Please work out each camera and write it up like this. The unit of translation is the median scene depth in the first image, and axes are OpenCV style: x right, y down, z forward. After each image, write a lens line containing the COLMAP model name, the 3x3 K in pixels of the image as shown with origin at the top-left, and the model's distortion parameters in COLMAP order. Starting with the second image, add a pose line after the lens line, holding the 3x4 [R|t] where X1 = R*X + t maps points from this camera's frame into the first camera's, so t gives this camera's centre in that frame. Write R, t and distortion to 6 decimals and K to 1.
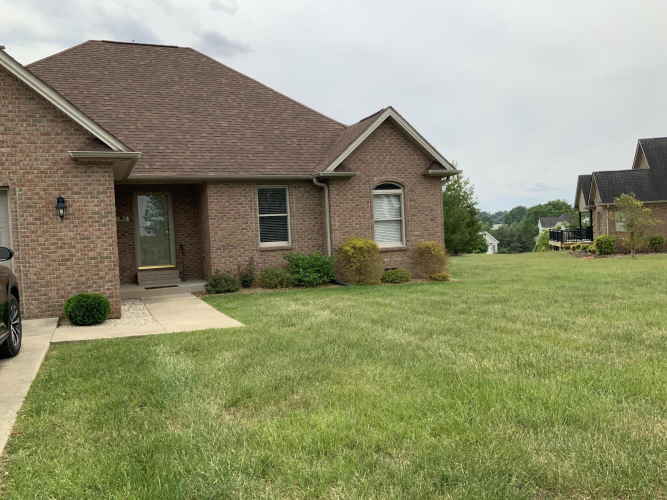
lens RADIAL K [[558.4, 0, 333.5], [0, 558.4, 250.0], [0, 0, 1]] dist [0.068666, -0.101659]
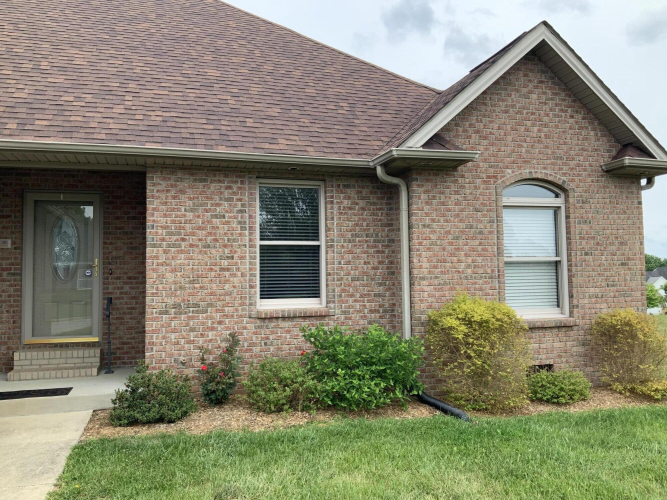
lens RADIAL K [[558.4, 0, 333.5], [0, 558.4, 250.0], [0, 0, 1]] dist [0.068666, -0.101659]
pose [[0.993326, 0.026639, -0.112225, -0.018010], [-0.035931, 0.996017, -0.081609, -0.019496], [0.109604, 0.085096, 0.990326, 0.551078]]
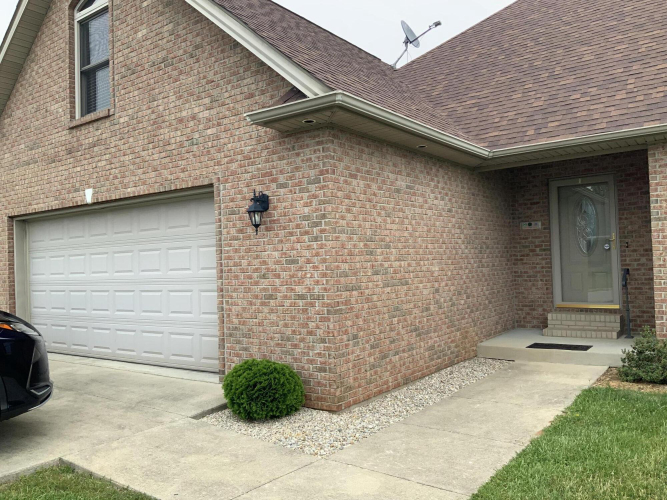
lens RADIAL K [[558.4, 0, 333.5], [0, 558.4, 250.0], [0, 0, 1]] dist [0.068666, -0.101659]
pose [[0.516741, 0.006607, -0.856116, 0.052811], [-0.019764, 0.999796, -0.004213, -0.021543], [0.855913, 0.019097, 0.516766, 0.504369]]
